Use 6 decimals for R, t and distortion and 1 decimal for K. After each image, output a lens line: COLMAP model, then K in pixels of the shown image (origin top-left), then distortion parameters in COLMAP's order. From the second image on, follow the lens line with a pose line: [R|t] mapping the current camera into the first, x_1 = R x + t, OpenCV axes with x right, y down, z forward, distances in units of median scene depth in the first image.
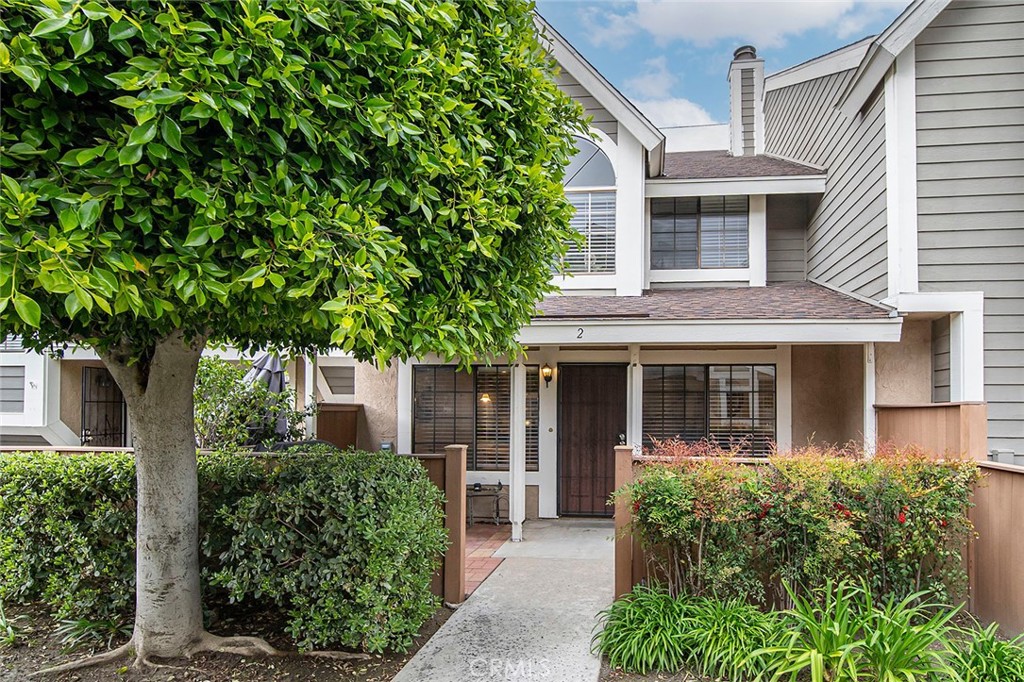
lens RADIAL K [[656.7, 0, 511.9], [0, 656.7, 398.4], [0, 0, 1]] dist [0.002235, -0.000447]
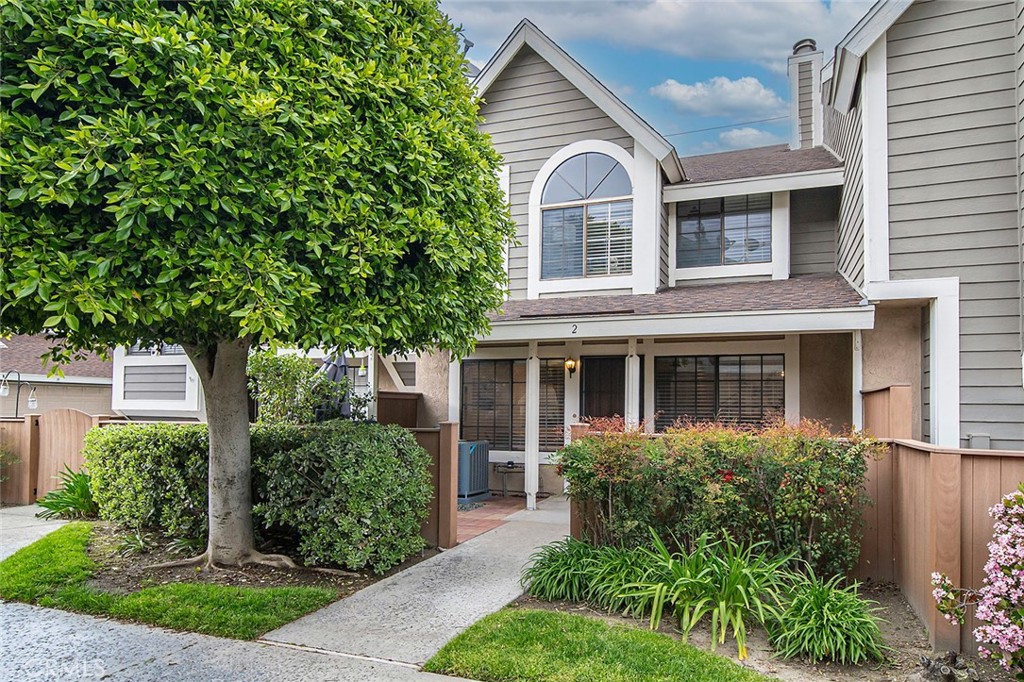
lens RADIAL K [[668.7, 0, 512.0], [0, 668.7, 397.4], [0, 0, 1]] dist [-0.000827, 0.001360]
pose [[0.965234, 0.000183, -0.261386, 0.403567], [-0.001642, 0.999984, -0.005363, 0.036249], [0.261381, 0.005606, 0.965219, -0.211628]]
